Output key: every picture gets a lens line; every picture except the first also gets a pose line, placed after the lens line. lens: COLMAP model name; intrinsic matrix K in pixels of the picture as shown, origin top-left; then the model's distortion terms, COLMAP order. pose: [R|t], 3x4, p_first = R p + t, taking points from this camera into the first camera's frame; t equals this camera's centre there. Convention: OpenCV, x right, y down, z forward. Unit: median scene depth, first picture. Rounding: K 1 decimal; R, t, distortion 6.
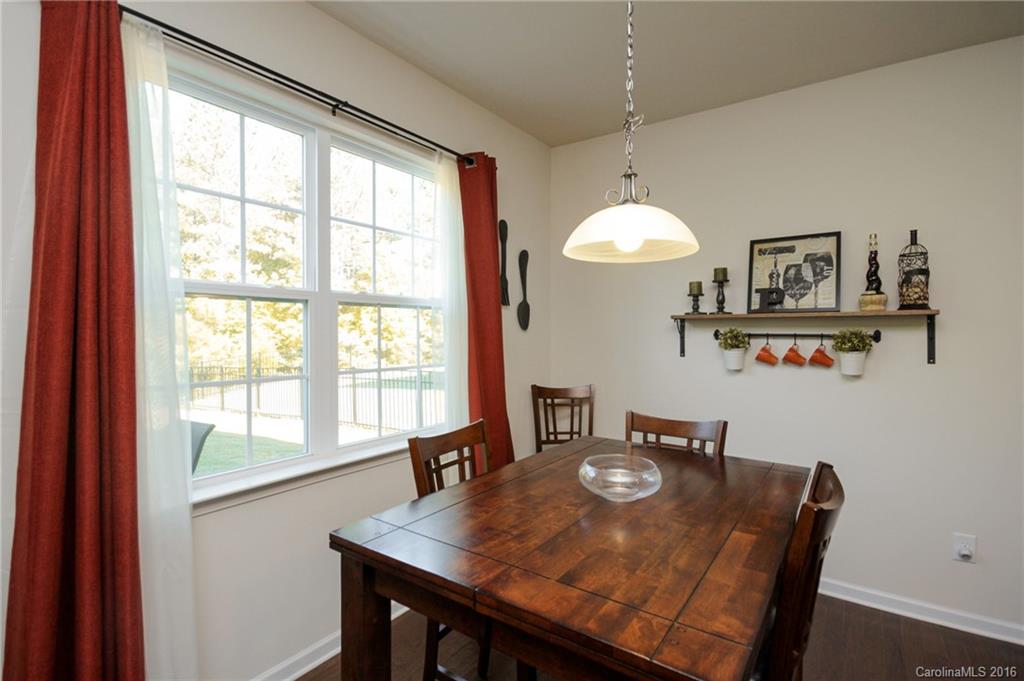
lens RADIAL K [[491.9, 0, 527.9], [0, 491.9, 332.9], [0, 0, 1]] dist [0.010181, 0.000026]
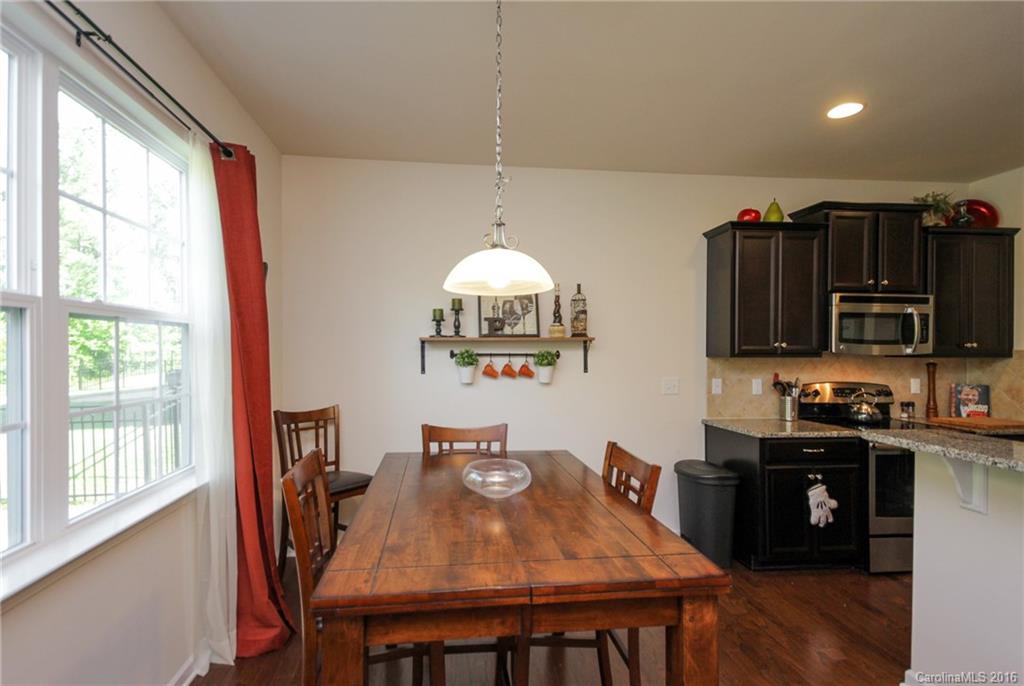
lens RADIAL K [[472.3, 0, 496.4], [0, 472.3, 349.9], [0, 0, 1]] dist [0.025124, -0.007035]
pose [[0.751126, -0.002466, 0.660154, -0.328076], [0.001654, 0.999997, 0.001853, -0.010000], [-0.660156, -0.000300, 0.751128, 0.083201]]
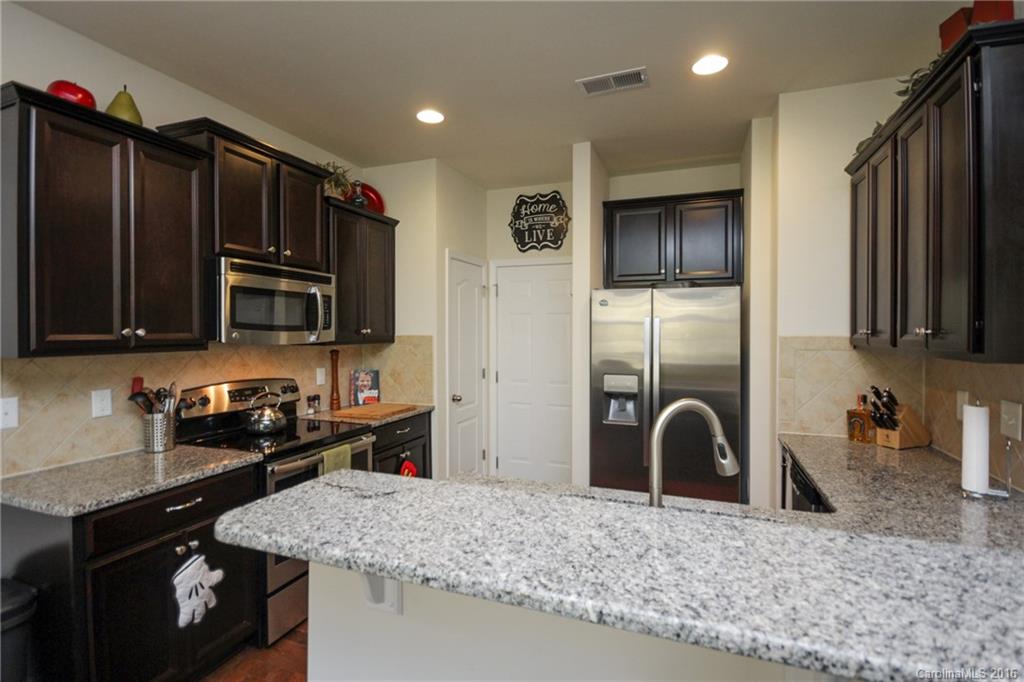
lens RADIAL K [[461.2, 0, 512.9], [0, 461.2, 333.5], [0, 0, 1]] dist [0.000431, -0.000176]
pose [[-0.248785, -0.007718, 0.968528, 0.236681], [0.004584, 0.999948, 0.009146, -0.021524], [-0.968548, 0.006715, -0.248736, 0.141178]]
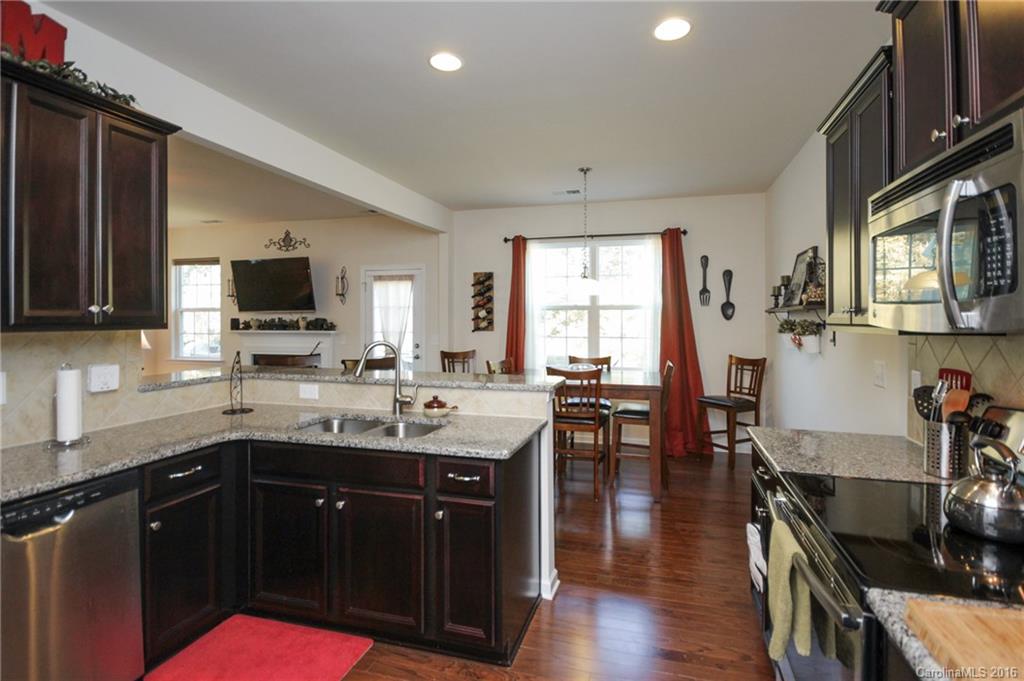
lens RADIAL K [[487.4, 0, 540.7], [0, 487.4, 322.8], [0, 0, 1]] dist [0.000798, 0.000167]
pose [[0.345306, 0.009119, -0.938446, 1.572906], [-0.006084, 0.999954, 0.007478, -0.006549], [0.938470, 0.003128, 0.345346, -0.136864]]
